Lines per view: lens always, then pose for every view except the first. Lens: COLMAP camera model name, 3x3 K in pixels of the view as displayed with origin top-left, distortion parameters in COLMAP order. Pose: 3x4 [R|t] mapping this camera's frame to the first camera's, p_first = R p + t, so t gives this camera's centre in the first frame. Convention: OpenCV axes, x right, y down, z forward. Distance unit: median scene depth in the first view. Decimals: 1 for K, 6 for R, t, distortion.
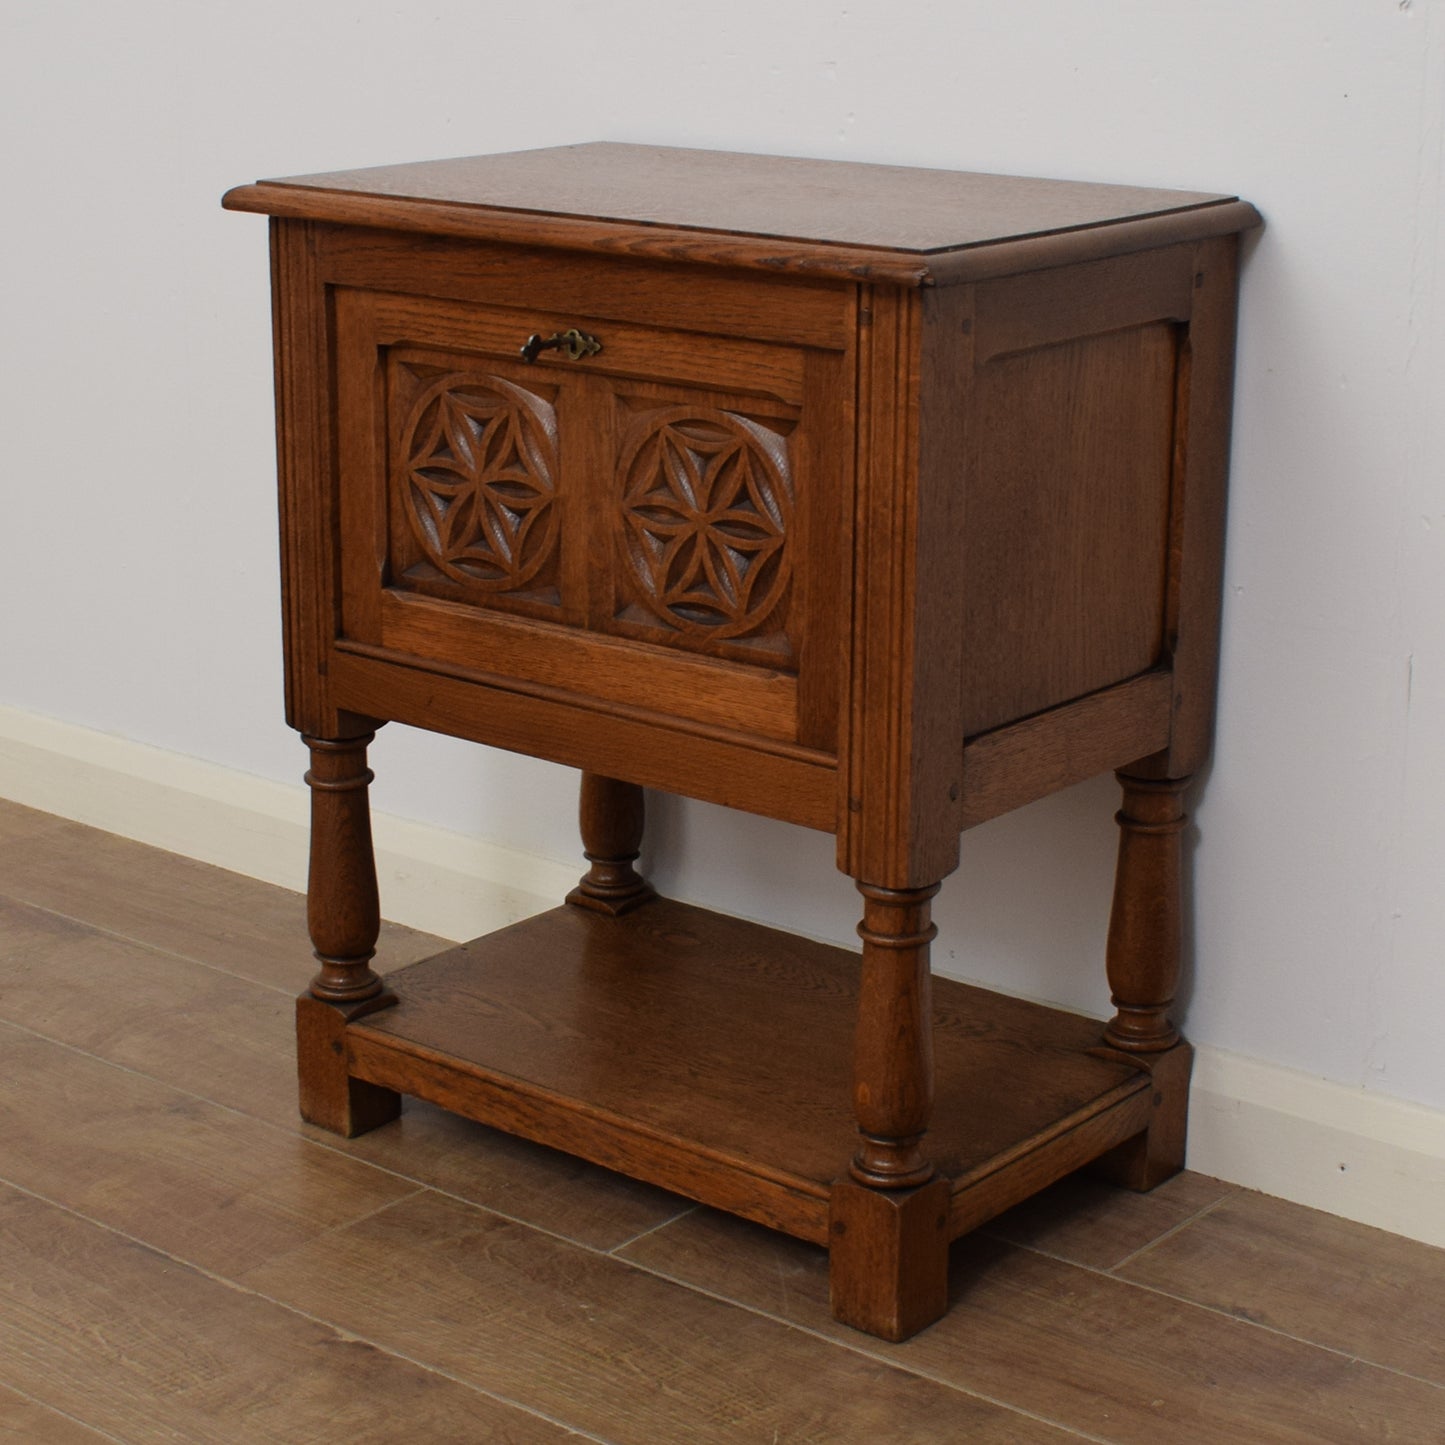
lens RADIAL K [[3083.5, 0, 723.9], [0, 3083.5, 618.9], [0, 0, 1]] dist [-0.081418, 0.045956]
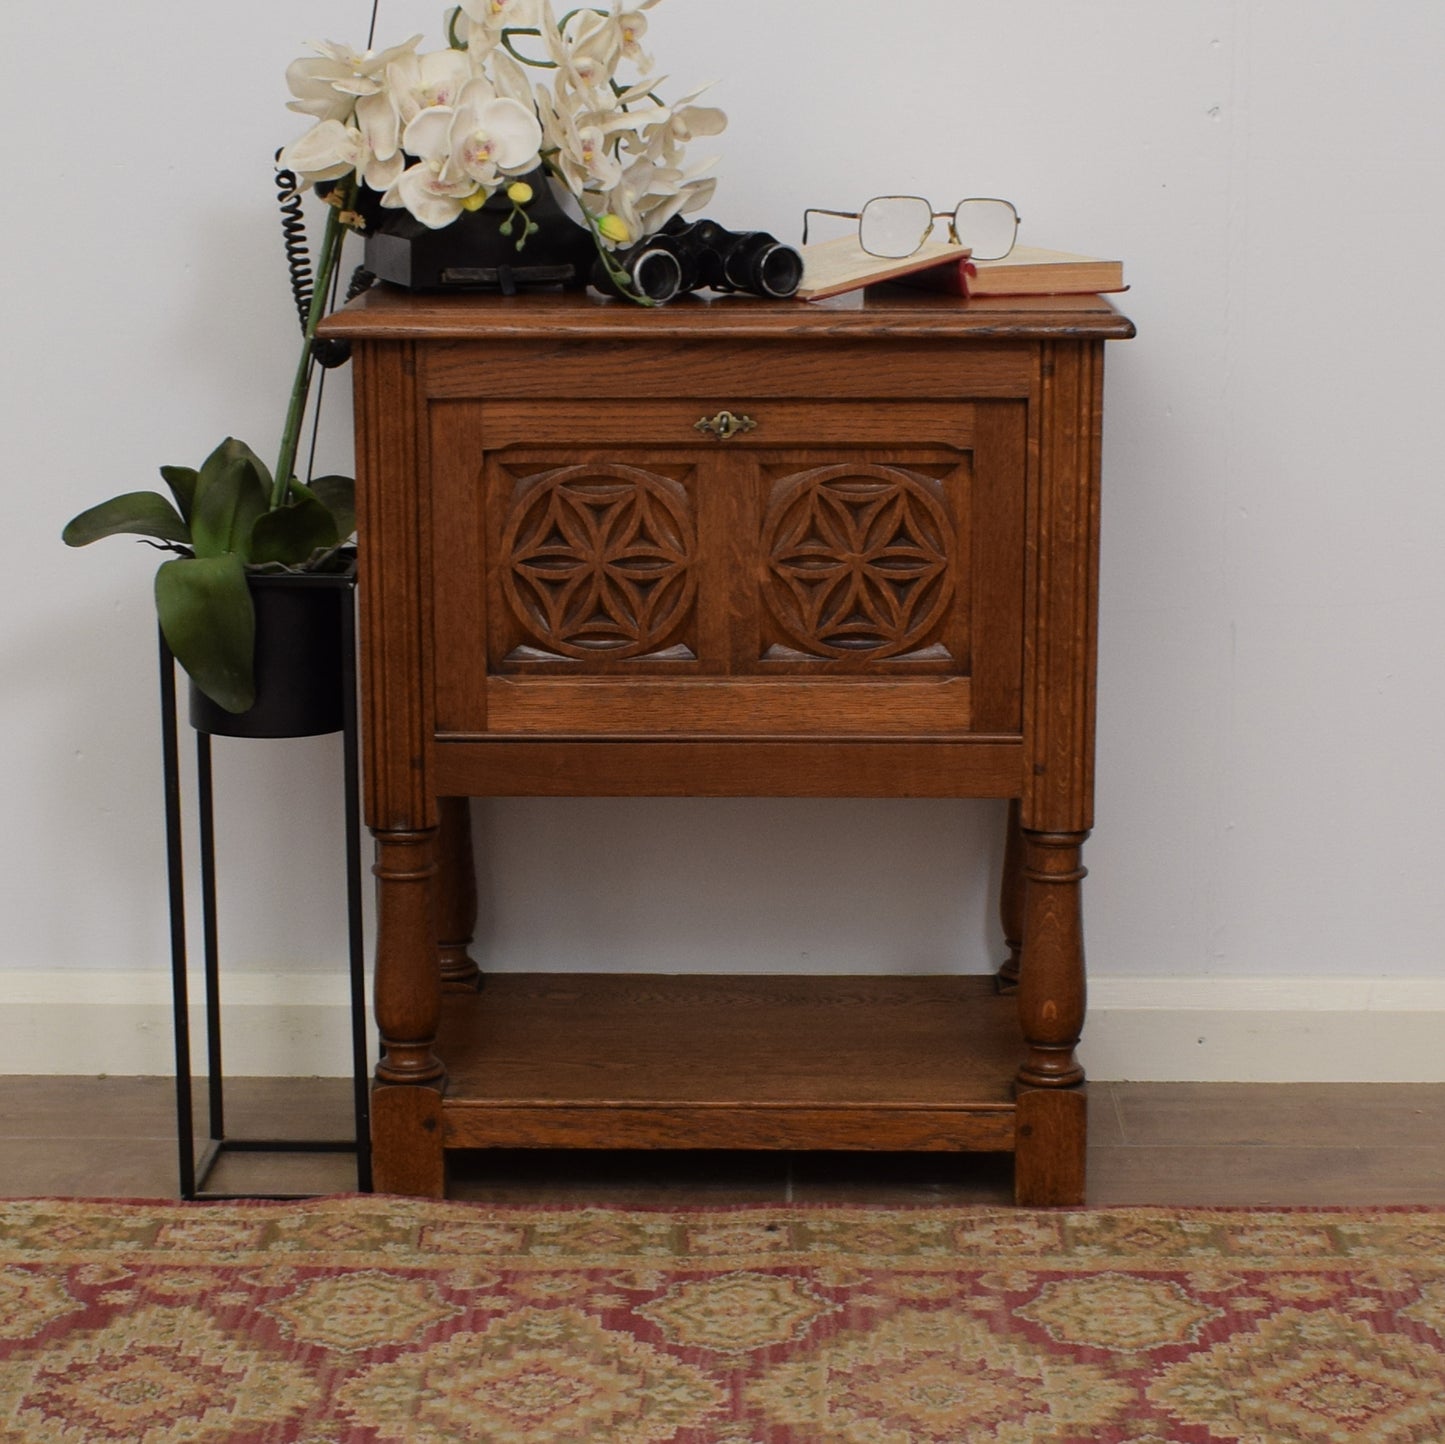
lens RADIAL K [[3591.3, 0, 729.8], [0, 3591.3, 776.1], [0, 0, 1]] dist [-0.061426, 0.012637]
pose [[0.785929, -0.136536, 0.603053, -0.859311], [0.157232, 0.987386, 0.018640, 0.015824], [-0.597991, 0.080169, 0.797483, -0.062142]]
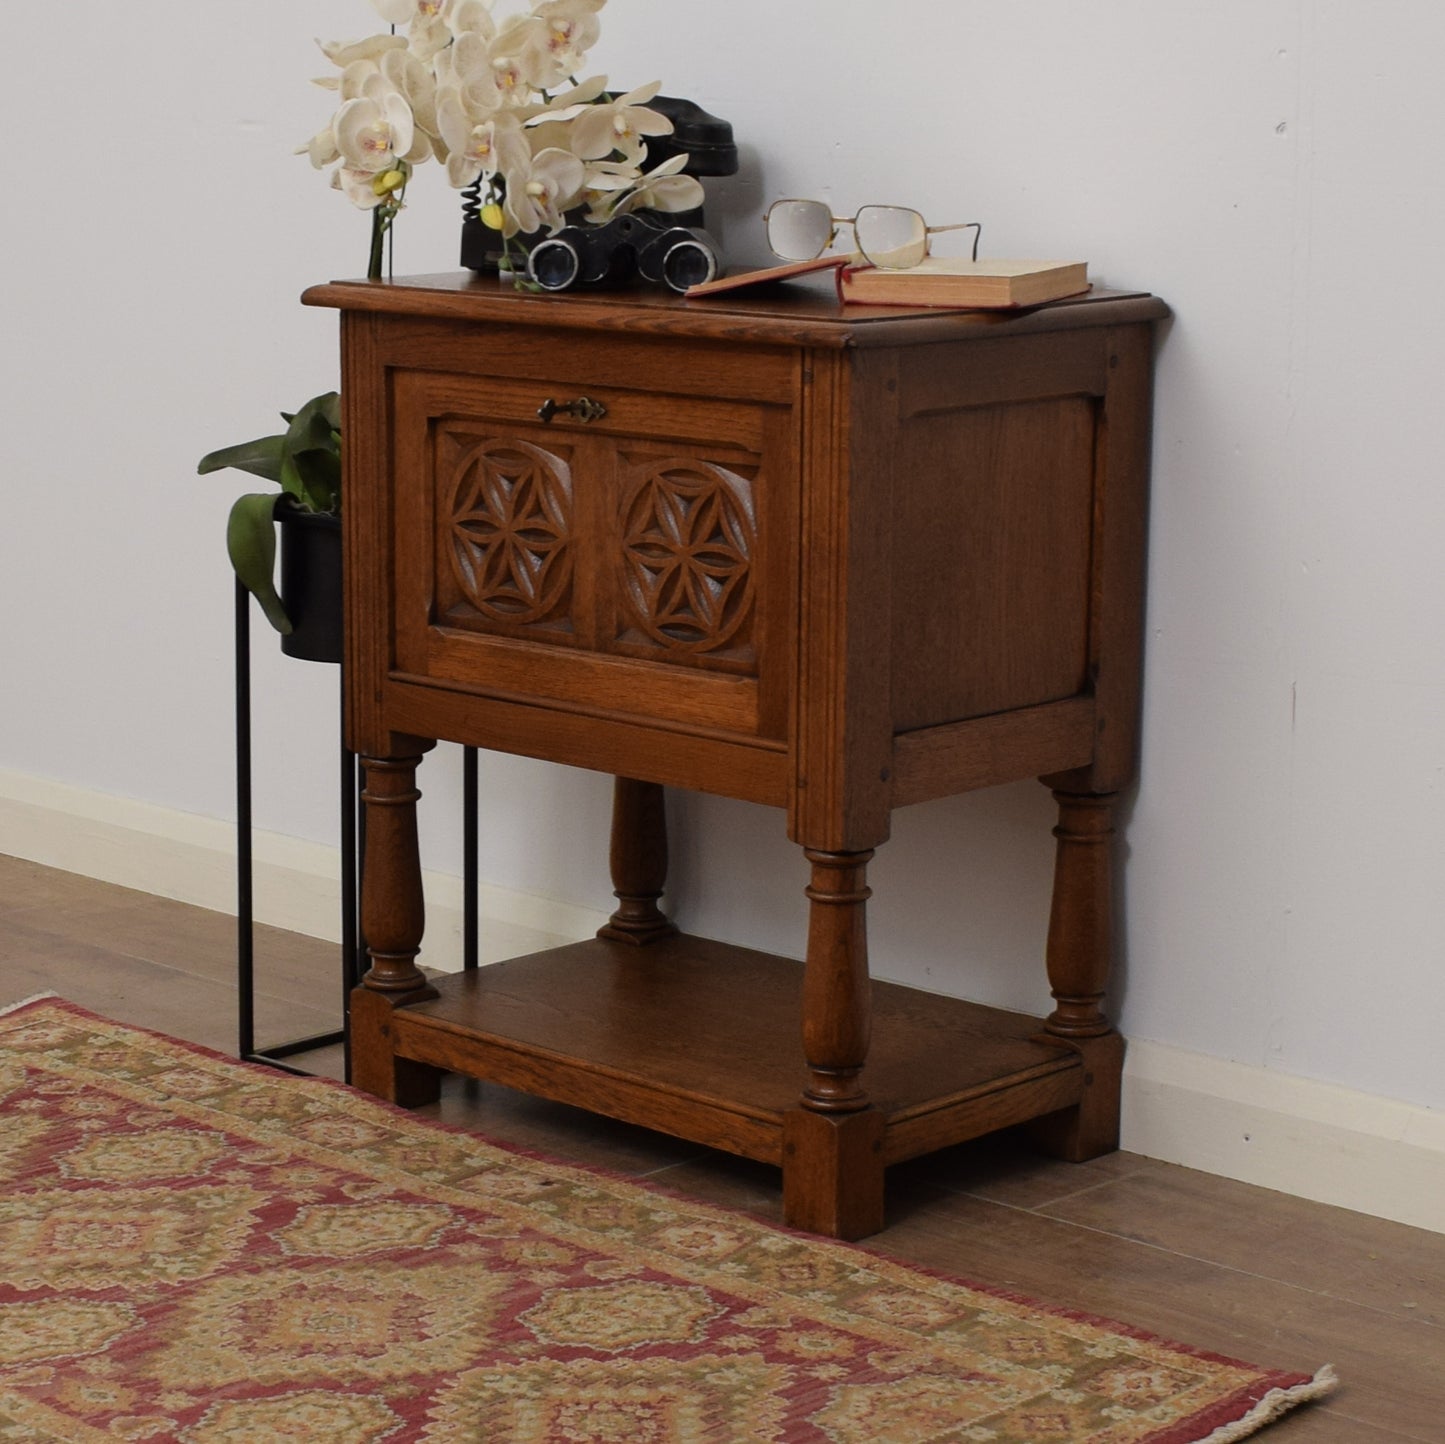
lens RADIAL K [[3701.6, 0, 620.3], [0, 3701.6, 752.8], [0, 0, 1]] dist [-0.056339, -0.197849]
pose [[0.995733, 0.014321, -0.091161, 0.097388], [-0.019185, 0.998426, -0.052699, 0.118625], [0.090263, 0.054223, 0.994441, -0.423147]]
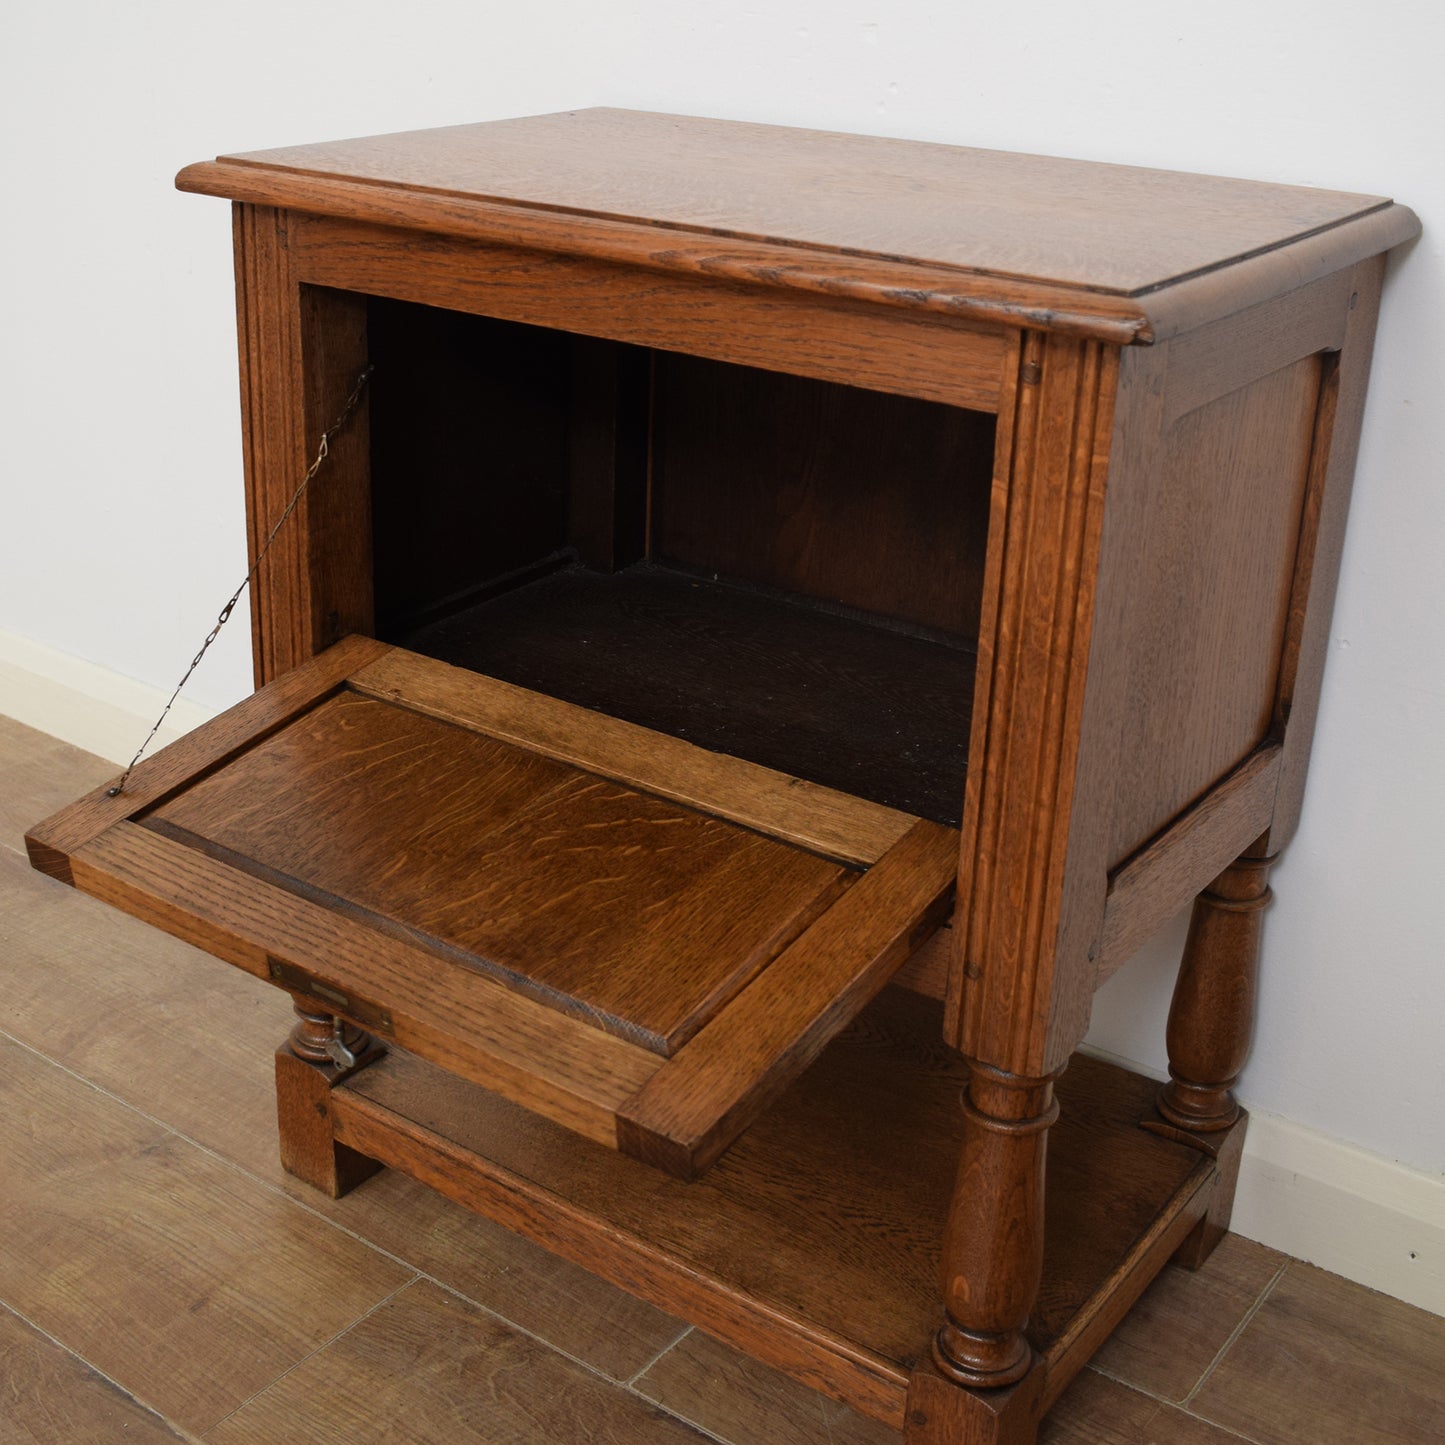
lens RADIAL K [[1987.4, 0, 663.7], [0, 1987.4, 572.7], [0, 0, 1]] dist [-0.069317, -0.089462]
pose [[0.998556, 0.003397, 0.053622, -0.061747], [-0.008269, 0.995825, 0.090907, -0.083426], [-0.053090, -0.091219, 0.994415, 0.470323]]
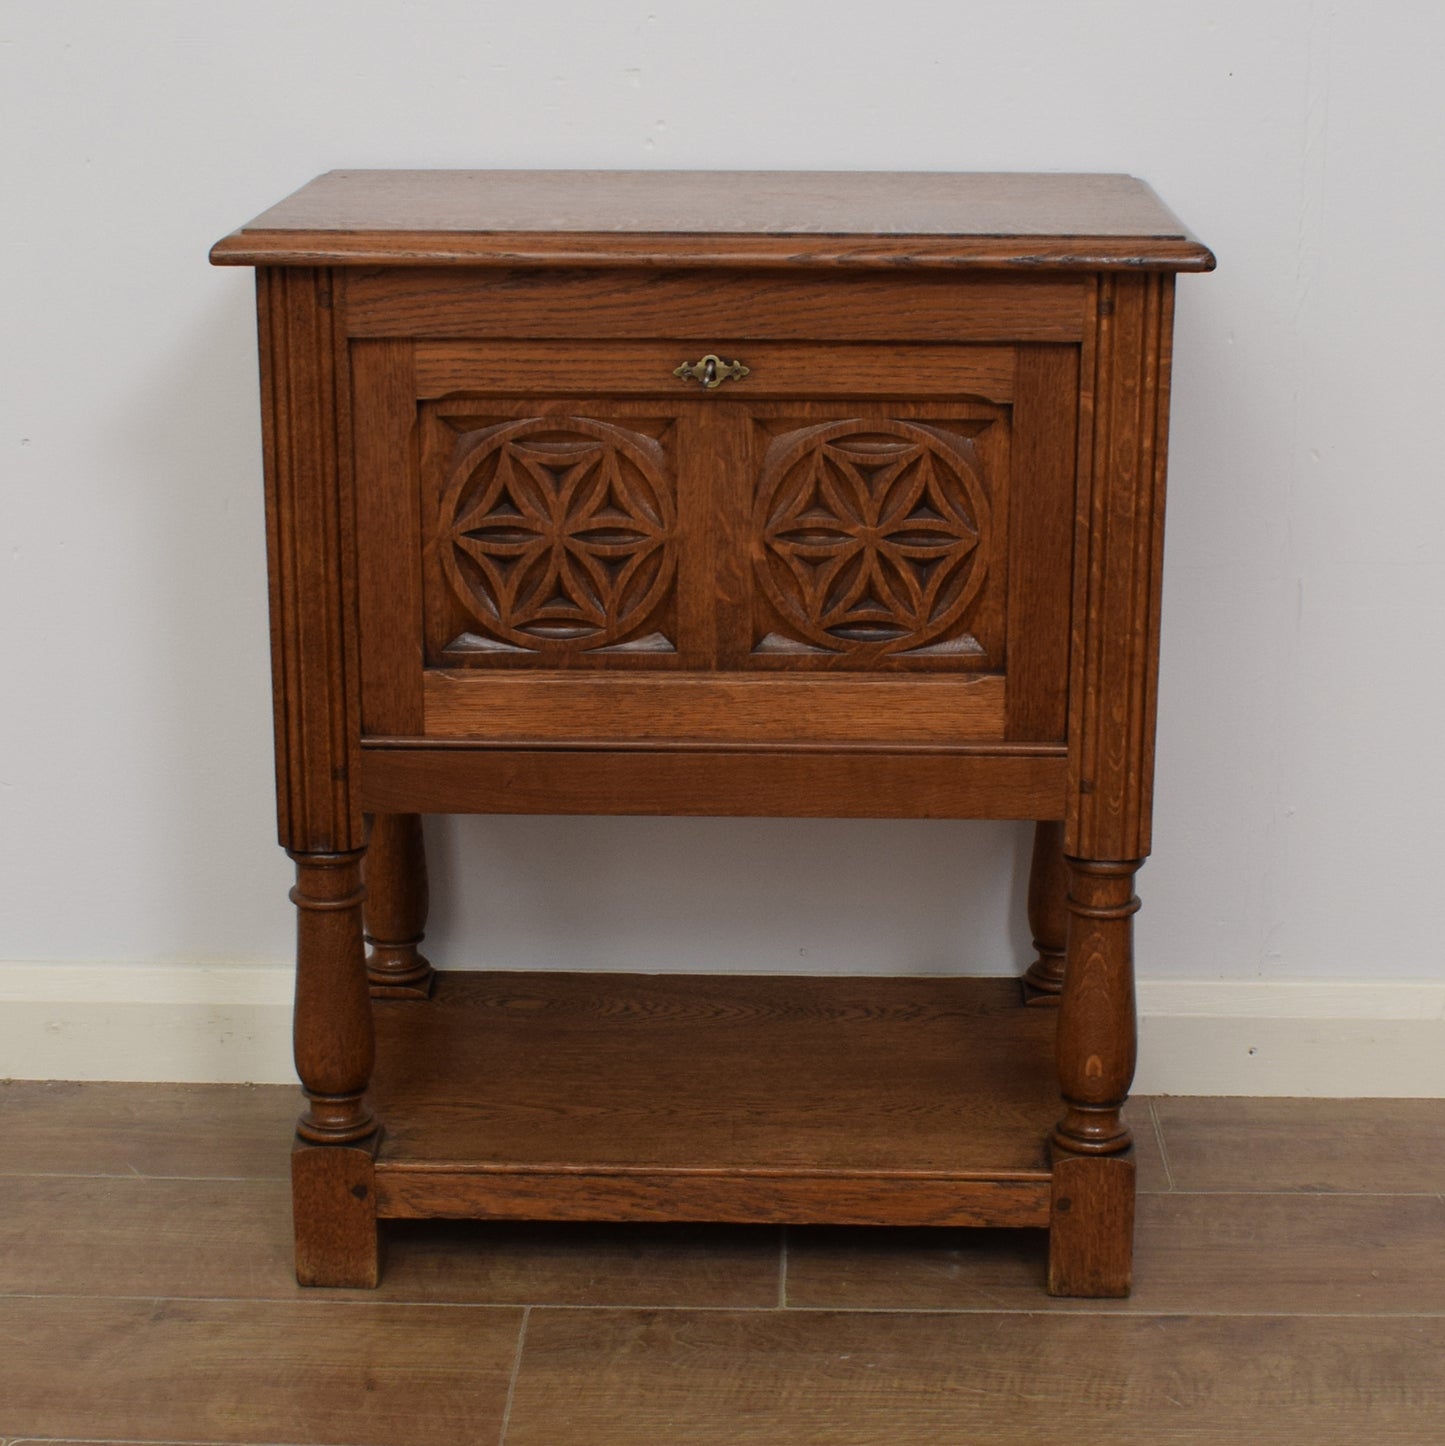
lens RADIAL K [[3085.6, 0, 755.8], [0, 3085.6, 720.1], [0, 0, 1]] dist [-0.081418, 0.045956]
pose [[0.783707, -0.167169, 0.598212, -0.610429], [0.151021, 0.985485, 0.077542, -0.053721], [-0.602491, 0.029572, 0.797578, 0.234359]]
